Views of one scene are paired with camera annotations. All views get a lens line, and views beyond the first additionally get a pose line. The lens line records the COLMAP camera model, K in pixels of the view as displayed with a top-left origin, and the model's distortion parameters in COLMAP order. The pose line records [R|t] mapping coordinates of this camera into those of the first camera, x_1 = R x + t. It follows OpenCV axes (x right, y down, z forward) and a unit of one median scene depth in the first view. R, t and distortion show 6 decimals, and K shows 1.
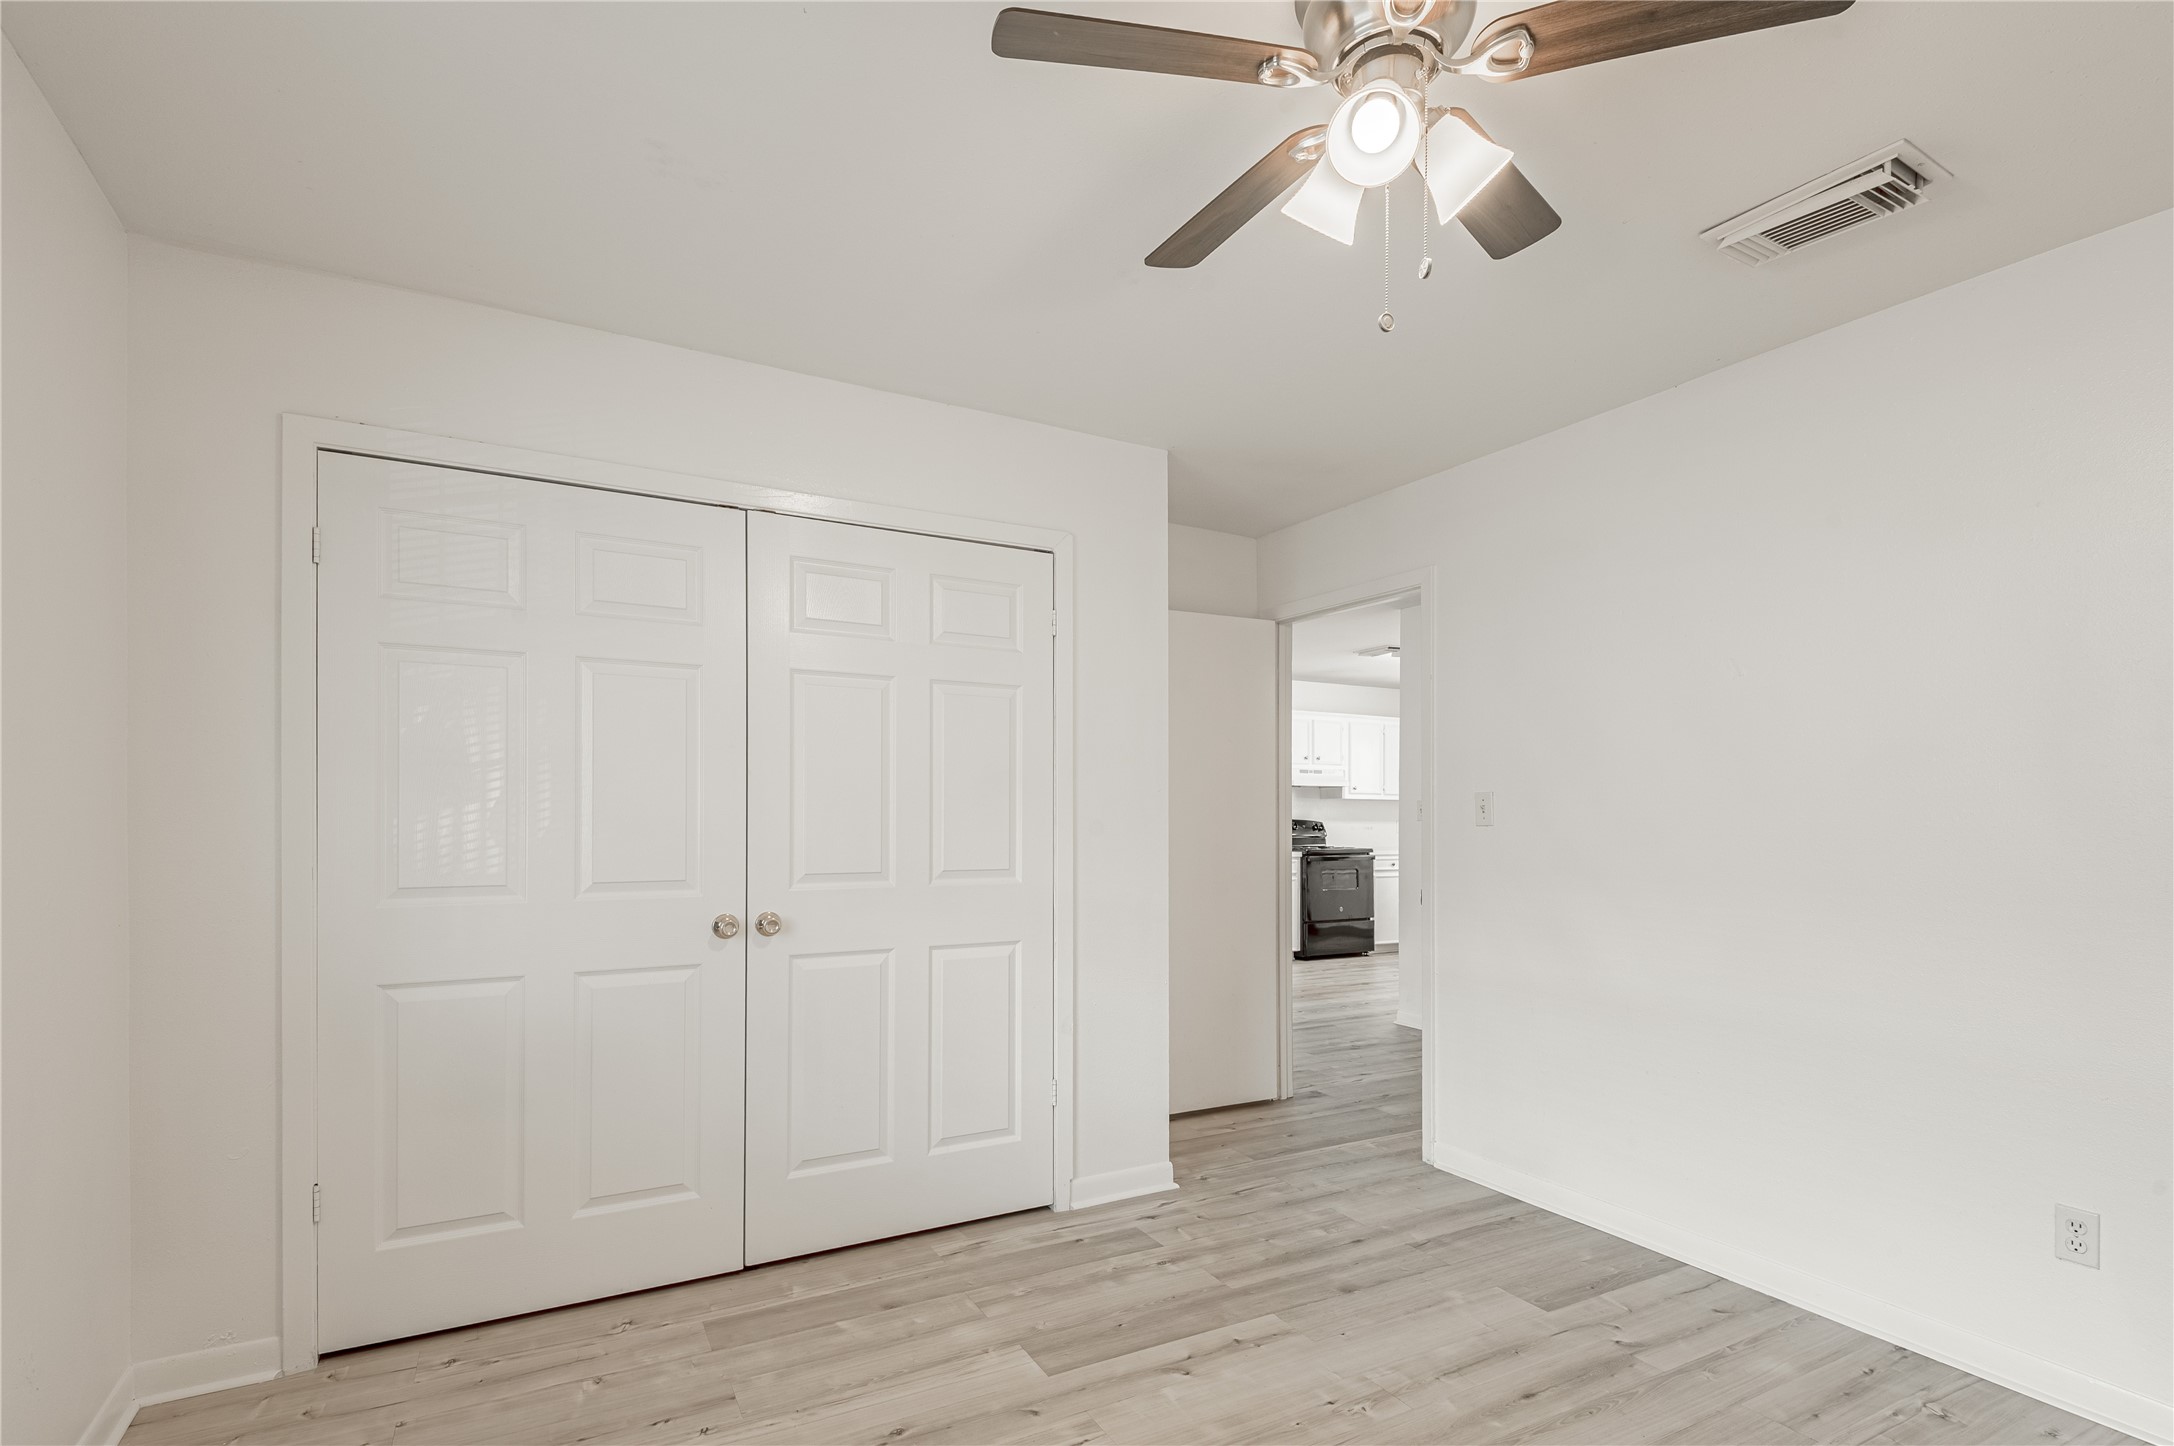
lens RADIAL K [[1041.4, 0, 1143.8], [0, 1041.4, 766.2], [0, 0, 1]] dist [0.038303, -0.026822]
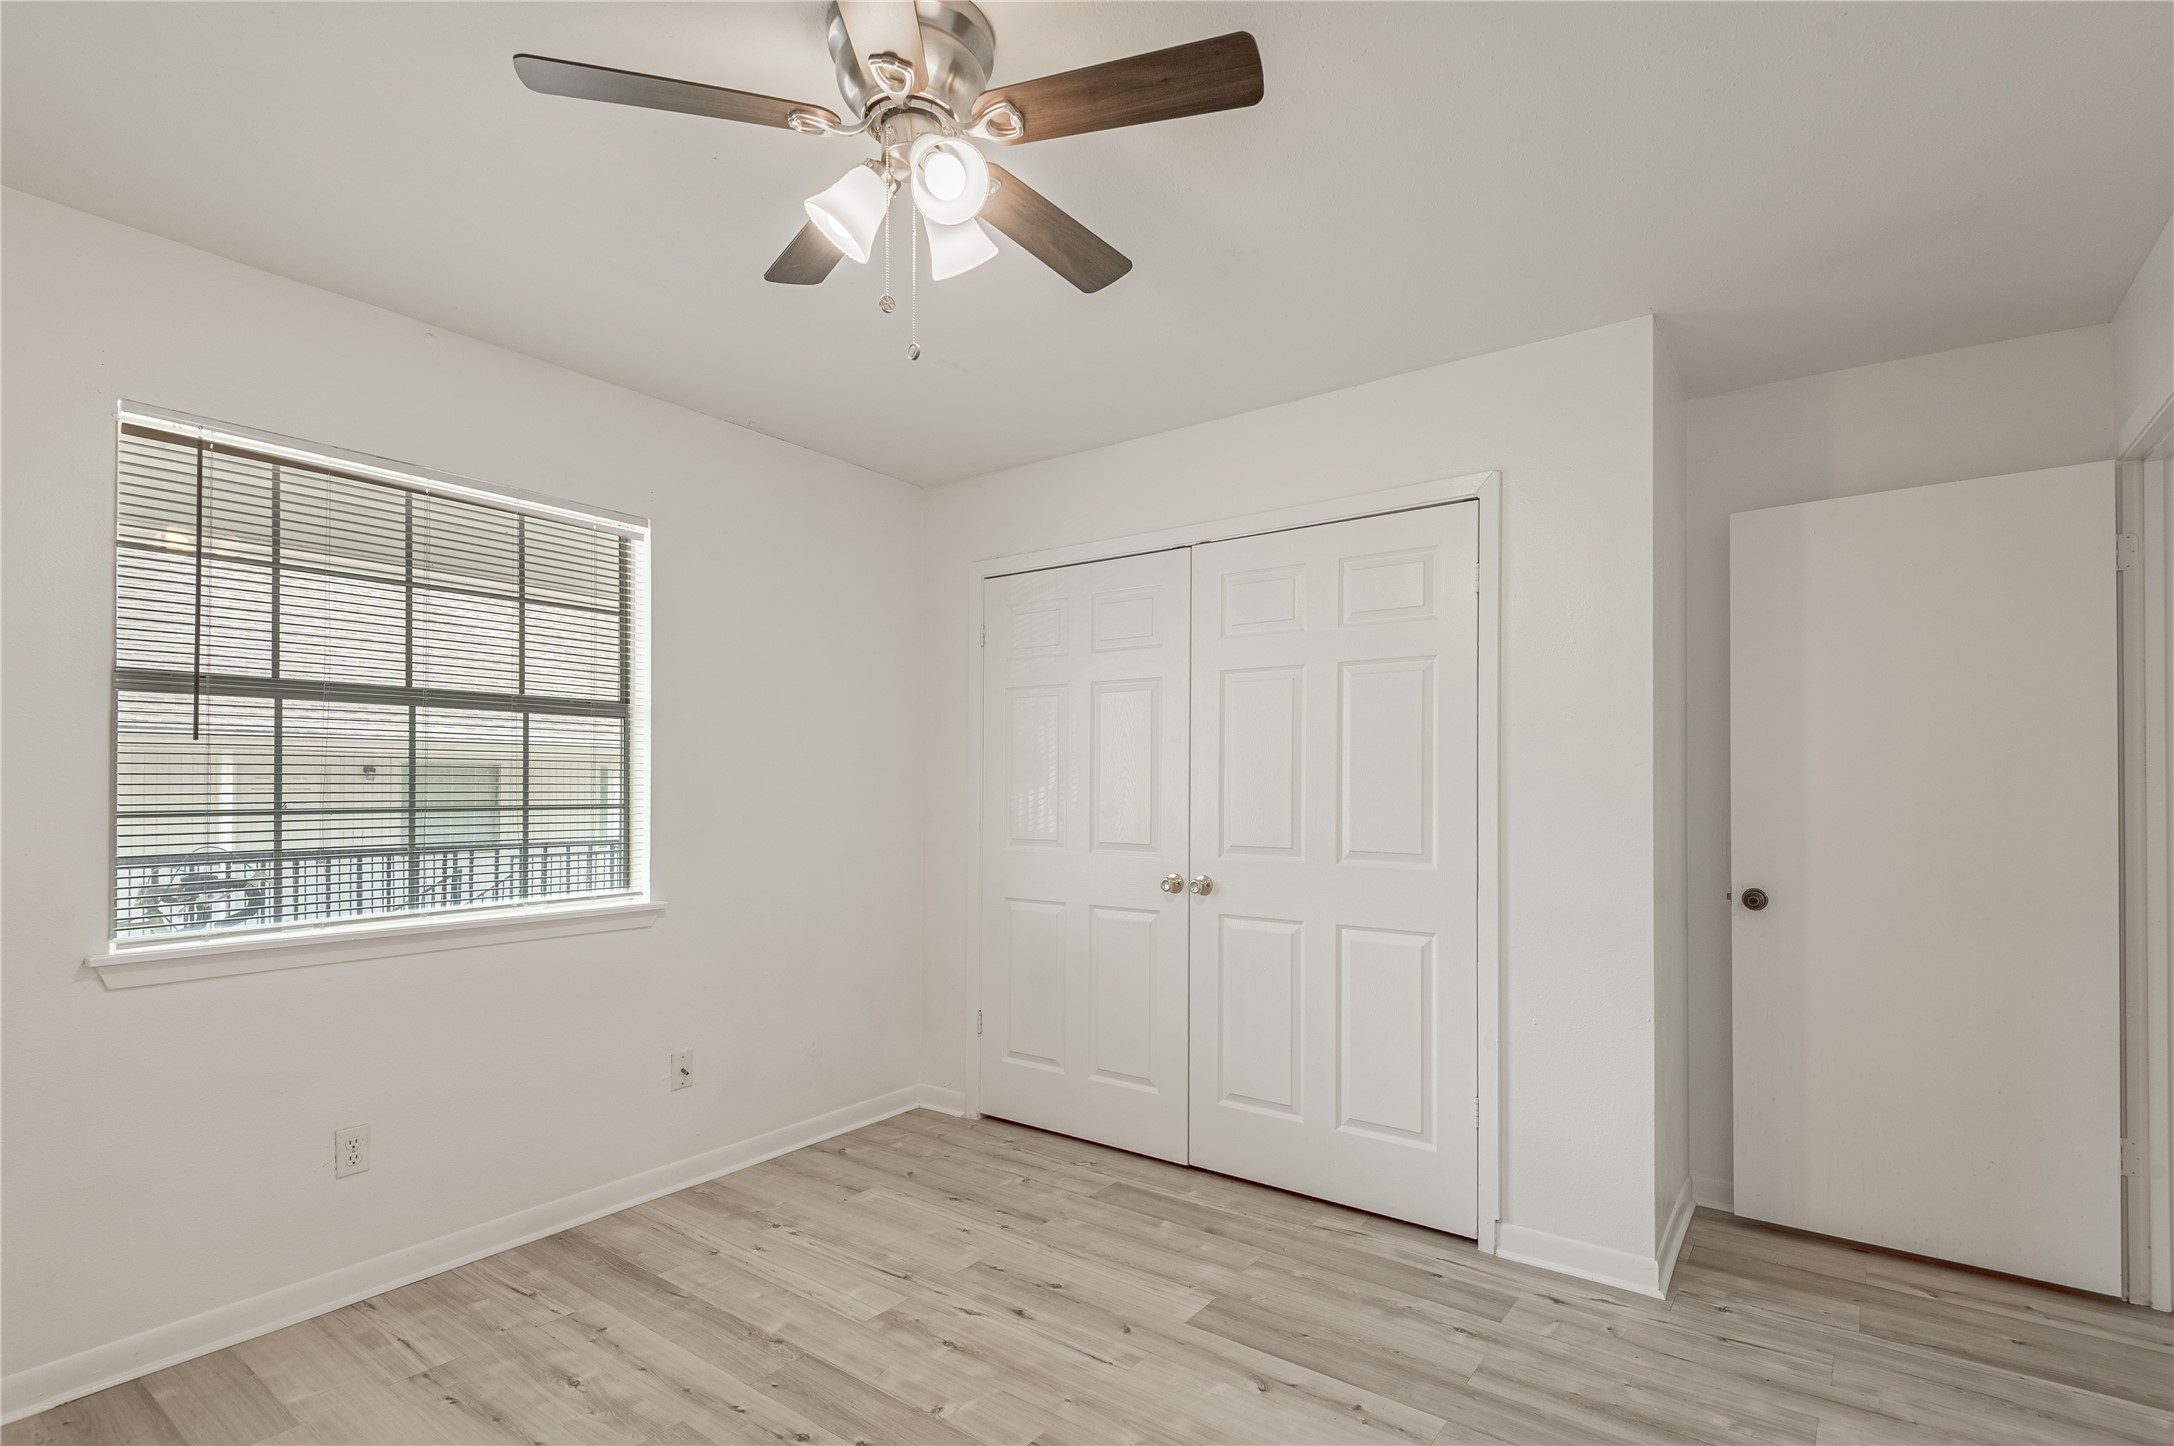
lens RADIAL K [[1043.1, 0, 1041.8], [0, 1043.1, 720.6], [0, 0, 1]] dist [0.038704, -0.023629]
pose [[0.388145, -0.063508, -0.919408, 0.632356], [0.037412, 0.997886, -0.053135, 0.017026], [0.920839, -0.013772, 0.389701, 0.333652]]
